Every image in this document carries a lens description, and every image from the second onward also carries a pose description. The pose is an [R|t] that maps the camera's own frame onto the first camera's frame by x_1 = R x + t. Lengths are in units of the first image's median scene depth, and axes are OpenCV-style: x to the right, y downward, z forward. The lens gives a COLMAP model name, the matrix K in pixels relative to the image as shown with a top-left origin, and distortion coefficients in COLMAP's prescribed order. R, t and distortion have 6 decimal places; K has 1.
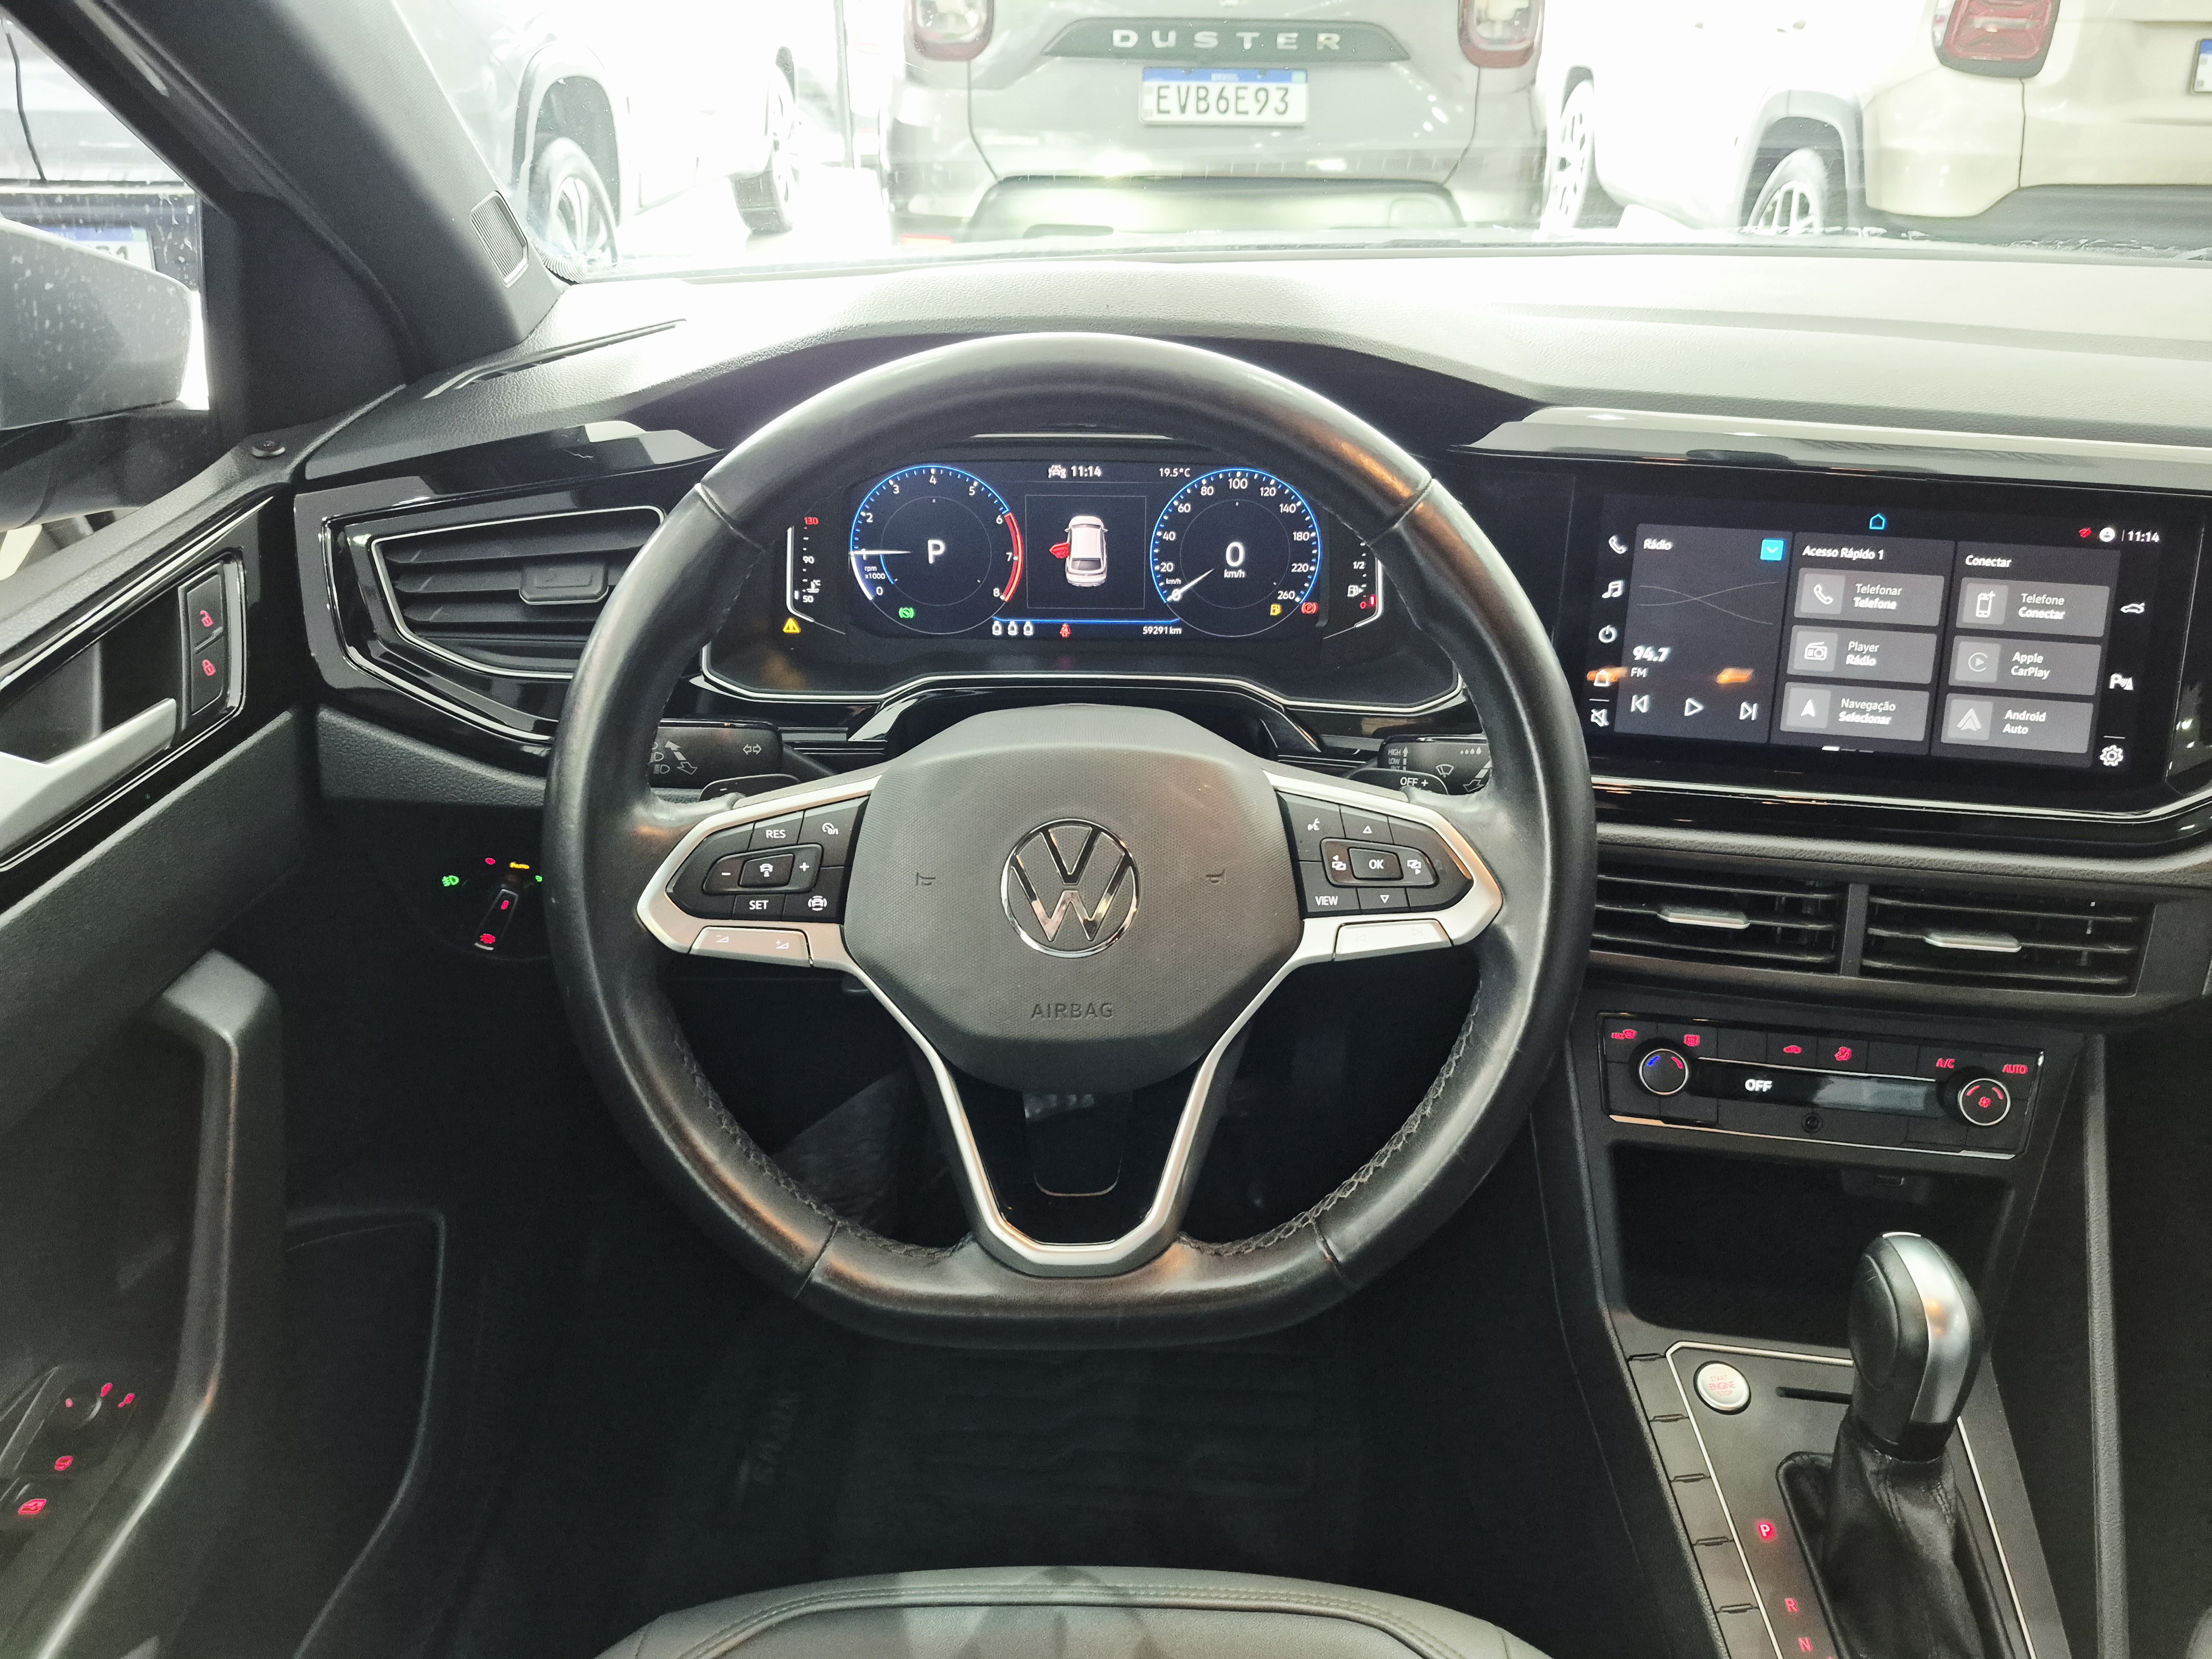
lens RADIAL K [[1507.8, 0, 1110.4], [0, 1507.8, 825.1], [0, 0, 1]] dist [0.167926, -0.308061]
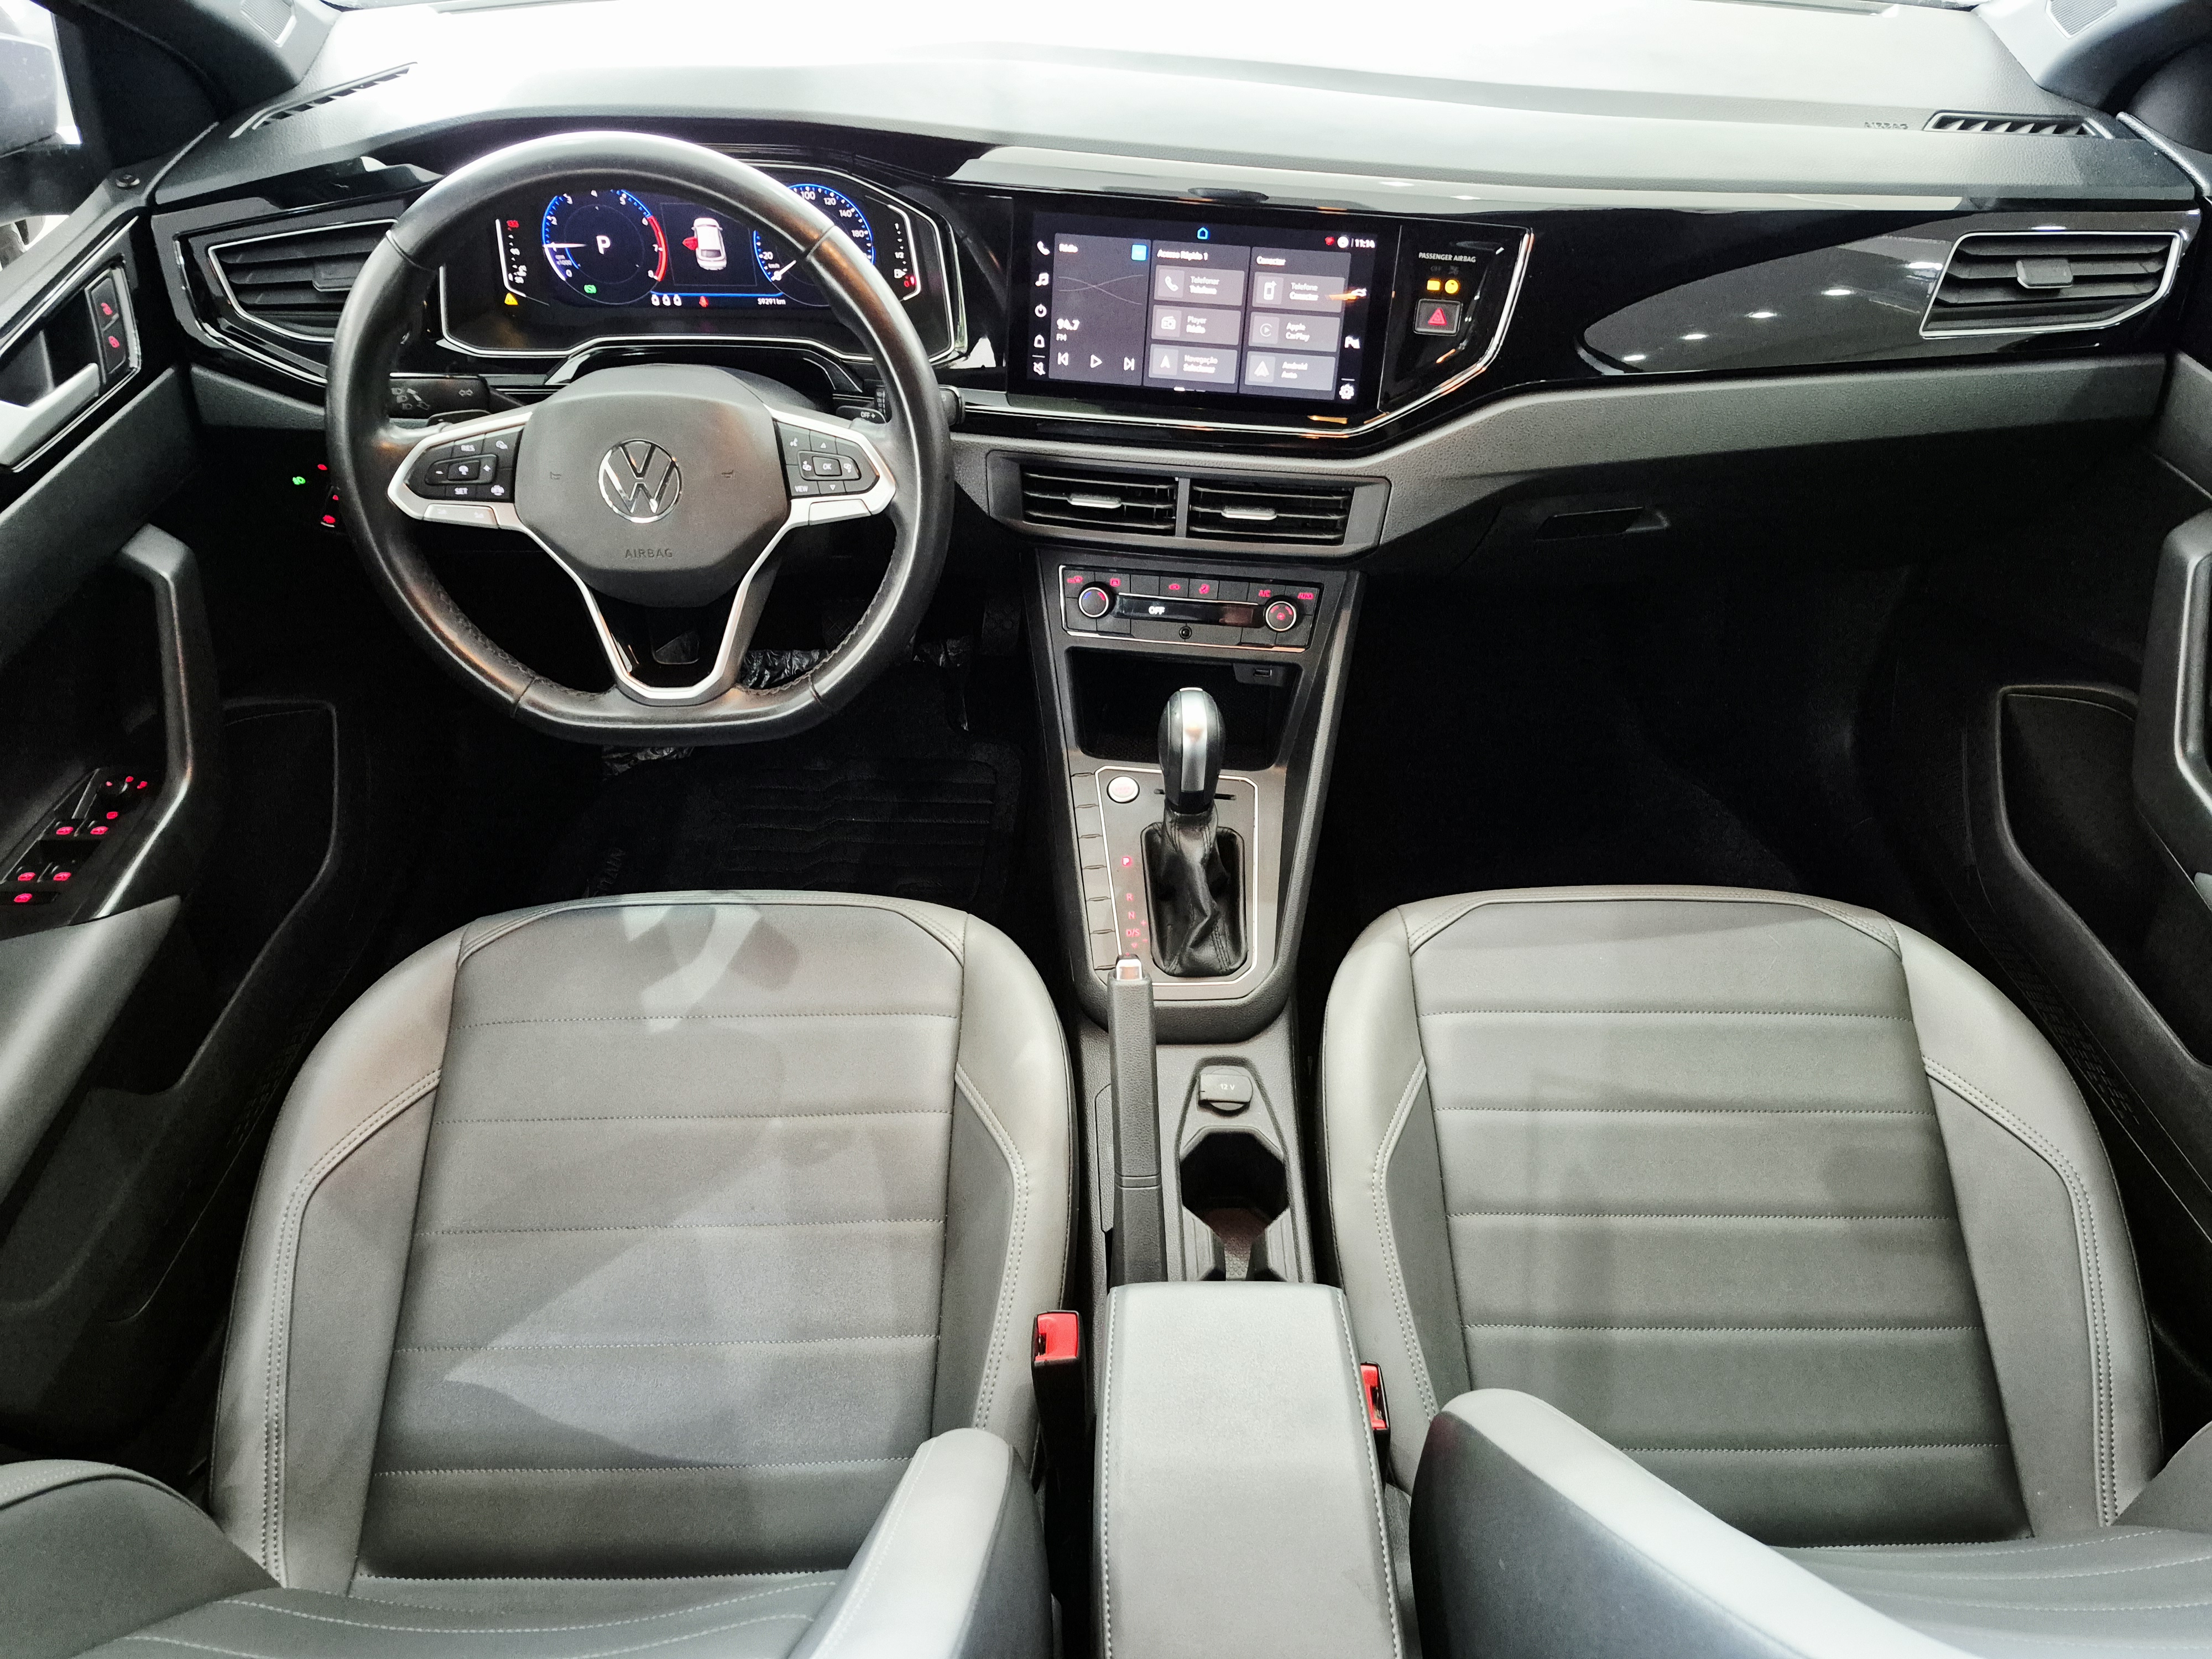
lens RADIAL K [[1526.7, 0, 1107.1], [0, 1526.7, 850.5], [0, 0, 1]] dist [0.073425, -0.066313]
pose [[0.999859, -0.011984, 0.011742, 0.377248], [0.008542, 0.965969, 0.258517, -0.000844], [-0.014440, -0.258380, 0.965935, -0.641294]]
